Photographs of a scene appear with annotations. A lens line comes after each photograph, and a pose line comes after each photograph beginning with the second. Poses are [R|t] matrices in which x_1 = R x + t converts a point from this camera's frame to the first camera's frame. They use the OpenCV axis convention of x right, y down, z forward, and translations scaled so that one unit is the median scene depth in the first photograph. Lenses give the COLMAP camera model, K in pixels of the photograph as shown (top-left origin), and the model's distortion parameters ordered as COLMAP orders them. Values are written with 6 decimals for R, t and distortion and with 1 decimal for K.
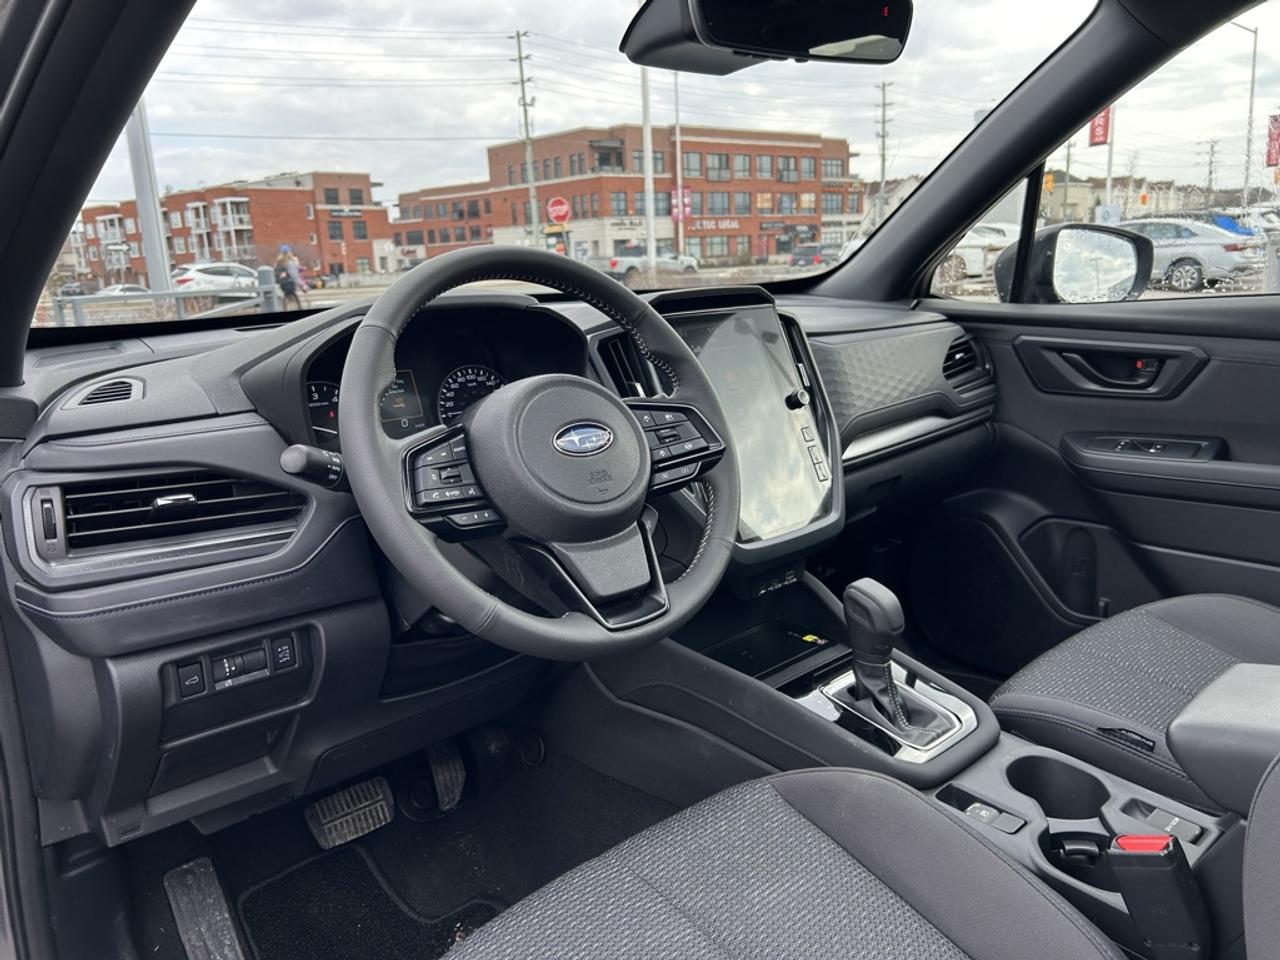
lens RADIAL K [[978.0, 0, 650.6], [0, 978.0, 482.5], [0, 0, 1]] dist [0.043096, -0.049179]
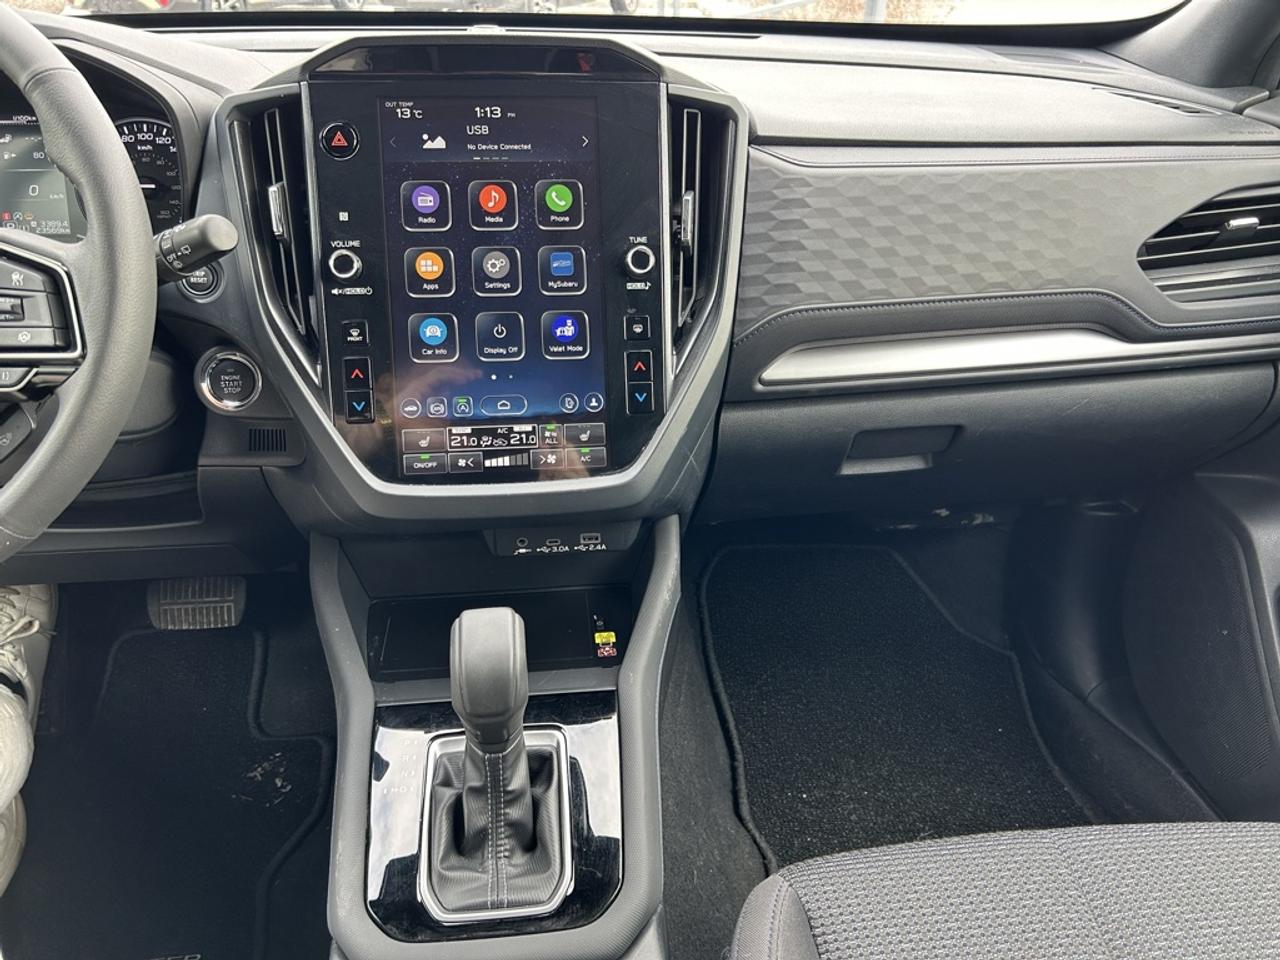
lens RADIAL K [[978.0, 0, 650.6], [0, 978.0, 482.5], [0, 0, 1]] dist [0.043096, -0.049179]
pose [[0.796722, 0.327307, -0.508039, 0.471178], [-0.174809, 0.929520, 0.324708, -0.146772], [0.578512, -0.169892, 0.797785, 0.519859]]
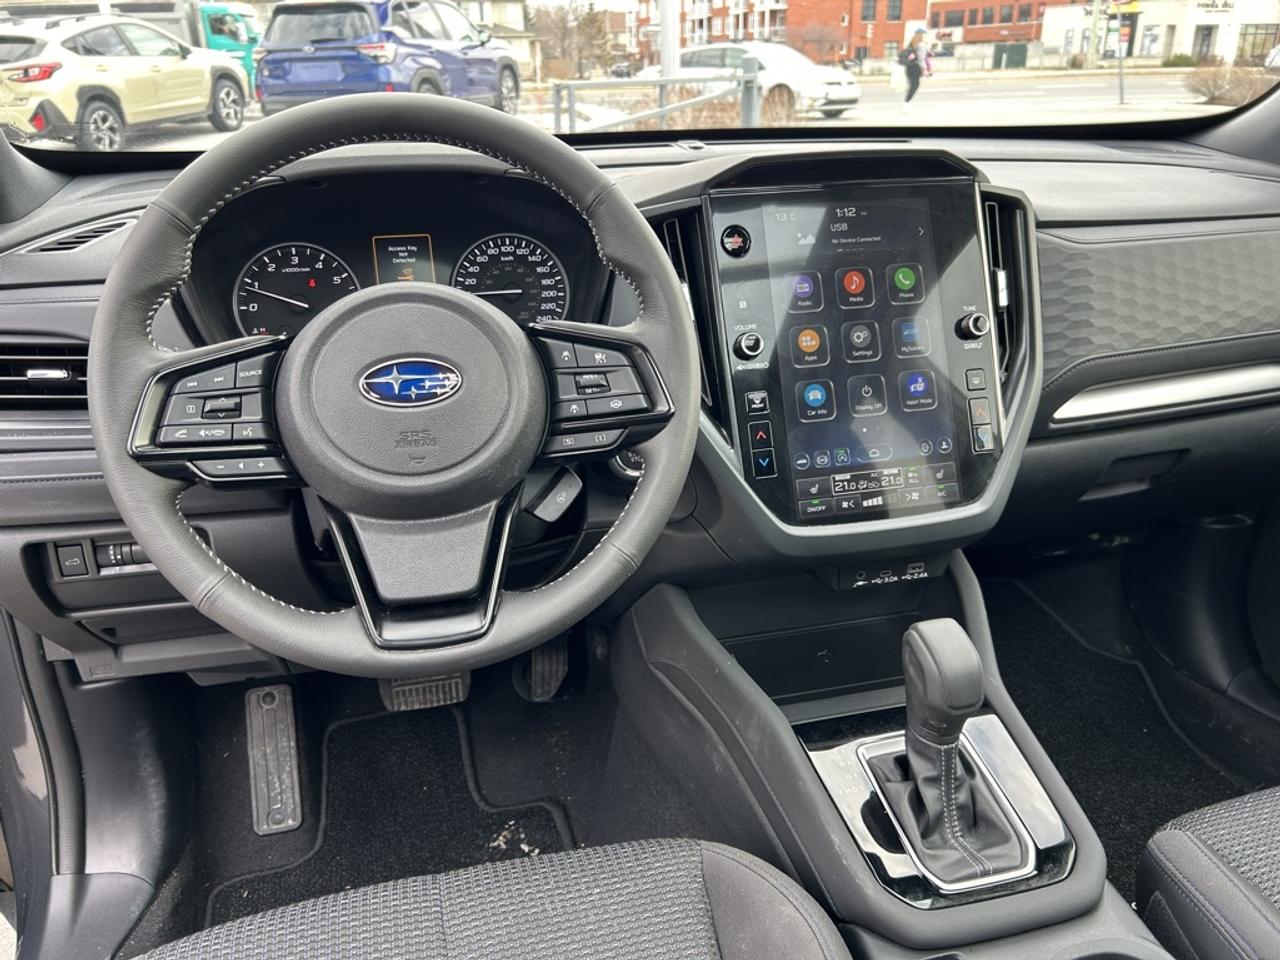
lens RADIAL K [[980.6, 0, 641.7], [0, 980.6, 478.0], [0, 0, 1]] dist [0.047060, -0.059373]
pose [[0.870788, 0.215675, -0.441828, 0.268114], [-0.127713, 0.967026, 0.220341, -0.101549], [0.474781, -0.135444, 0.869619, 0.278896]]
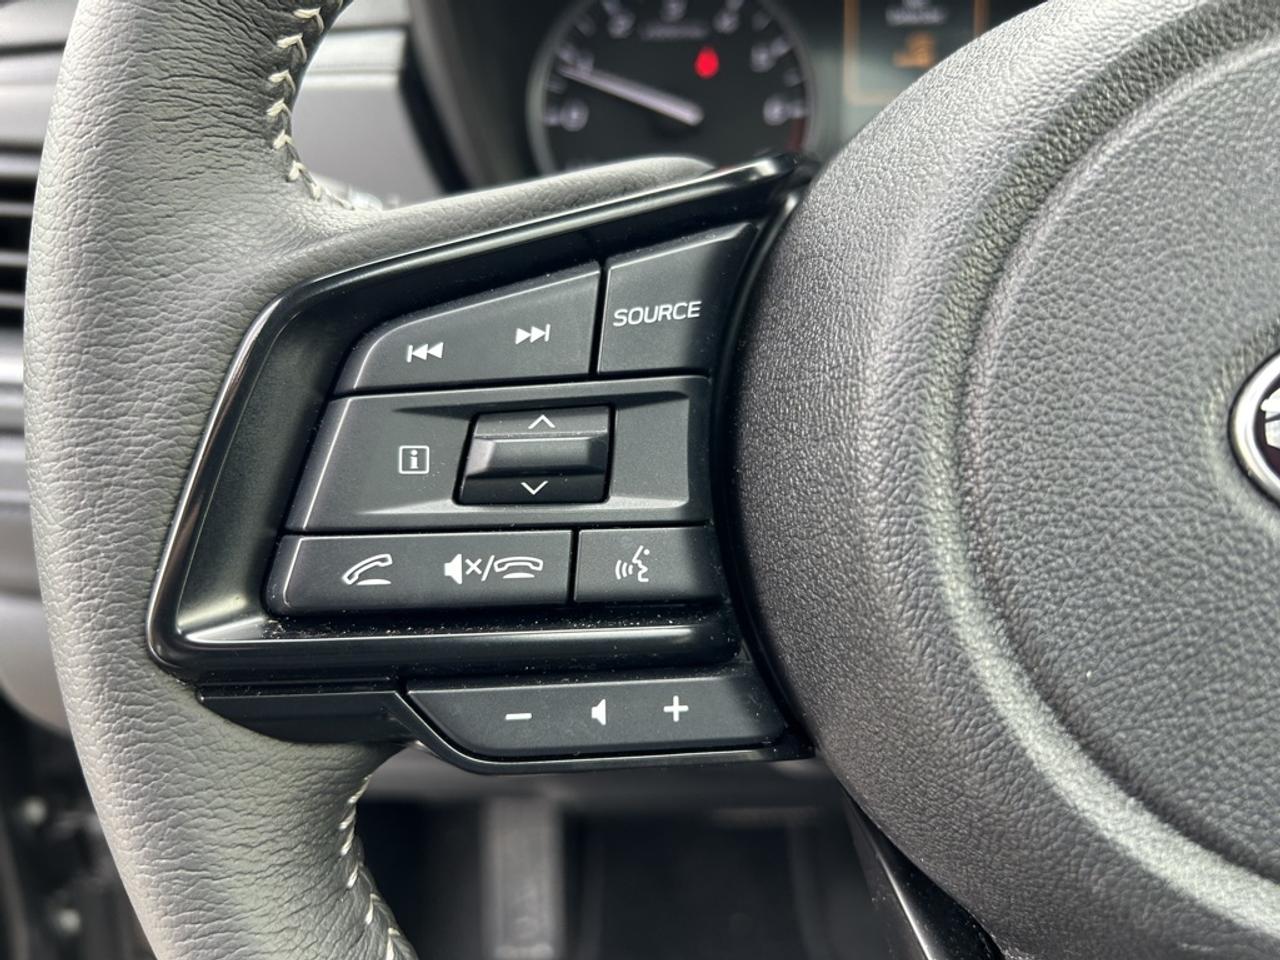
lens RADIAL K [[1014.6, 0, 640.9], [0, 1014.6, 484.1], [0, 0, 1]] dist [-0.000641, -0.069594]
pose [[0.726120, 0.350255, -0.591668, -0.044506], [-0.148839, 0.920191, 0.362071, -0.044962], [0.671265, -0.174844, 0.720301, 0.522988]]
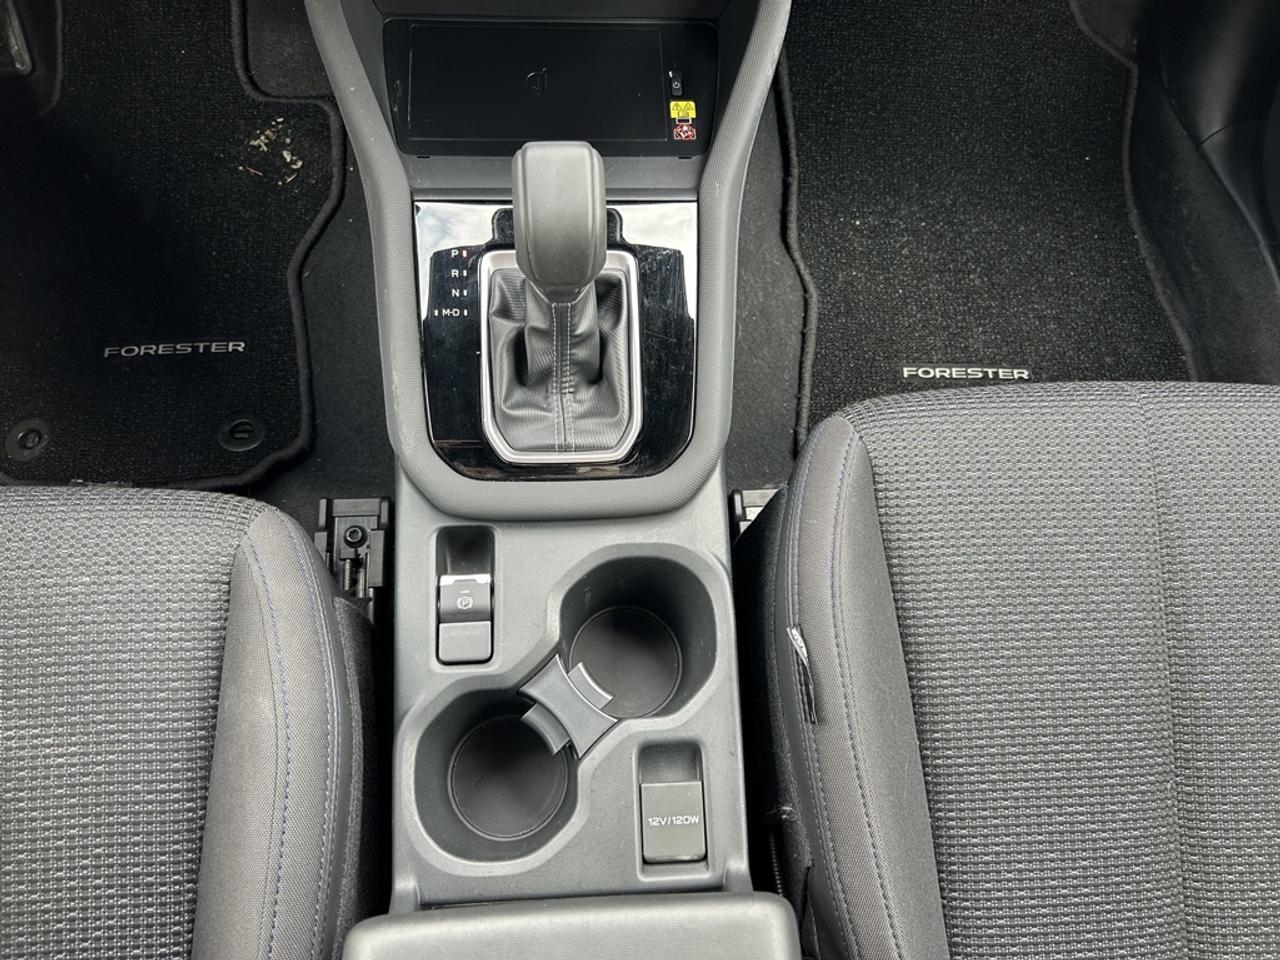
lens RADIAL K [[980.6, 0, 641.7], [0, 980.6, 478.0], [0, 0, 1]] dist [0.047060, -0.059373]
pose [[0.751880, 0.644864, -0.137208, 0.337752], [-0.238182, 0.459738, 0.855517, -0.188170], [0.614772, -0.610566, 0.499263, 0.603944]]
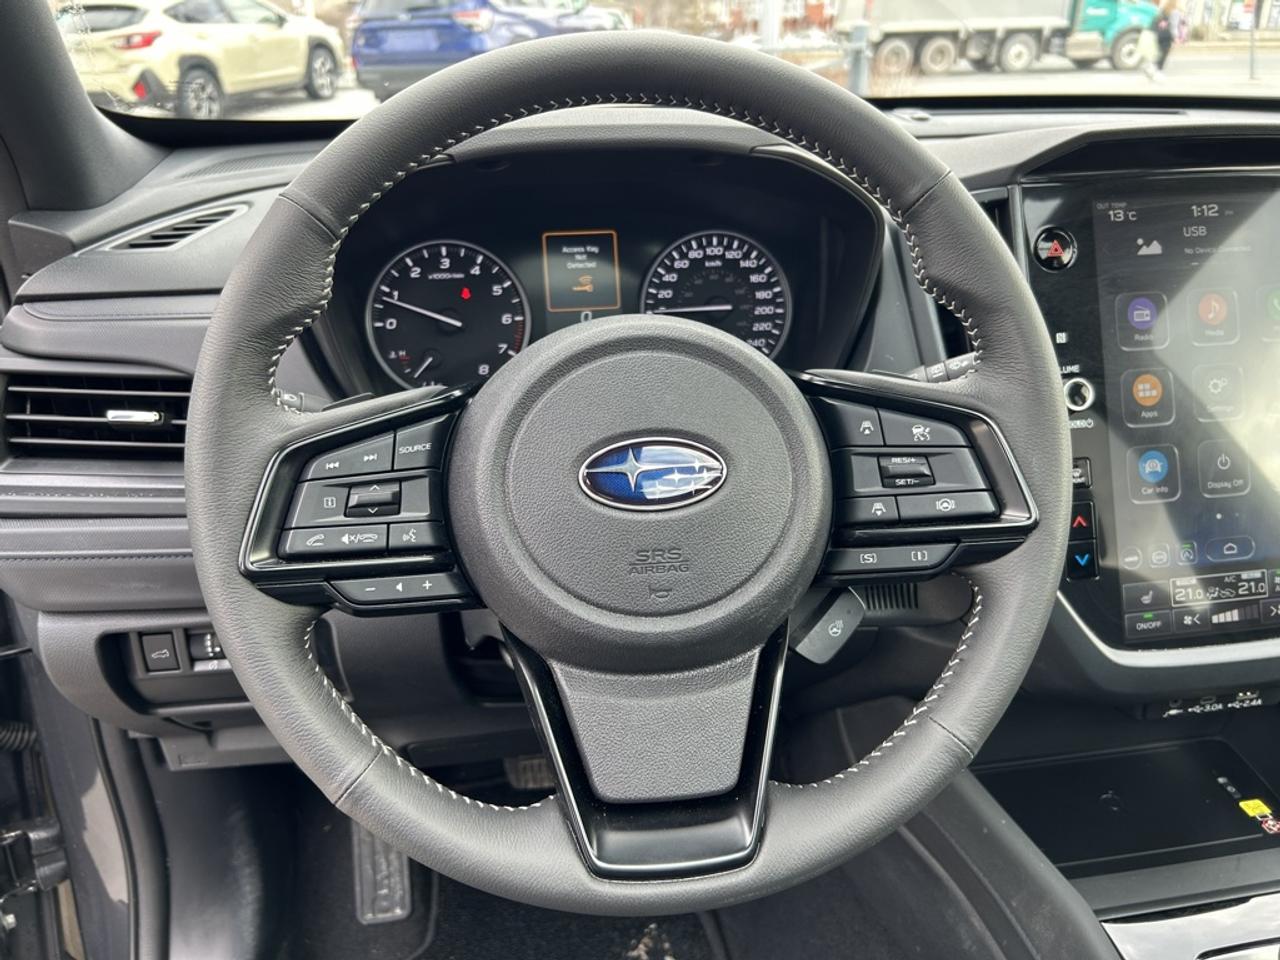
lens RADIAL K [[986.3, 0, 634.3], [0, 986.3, 487.3], [0, 0, 1]] dist [0.042398, -0.059557]
pose [[0.824036, 0.260844, -0.502916, 0.107725], [-0.143027, 0.954730, 0.260832, -0.104054], [0.548186, -0.143004, 0.824040, 0.381131]]
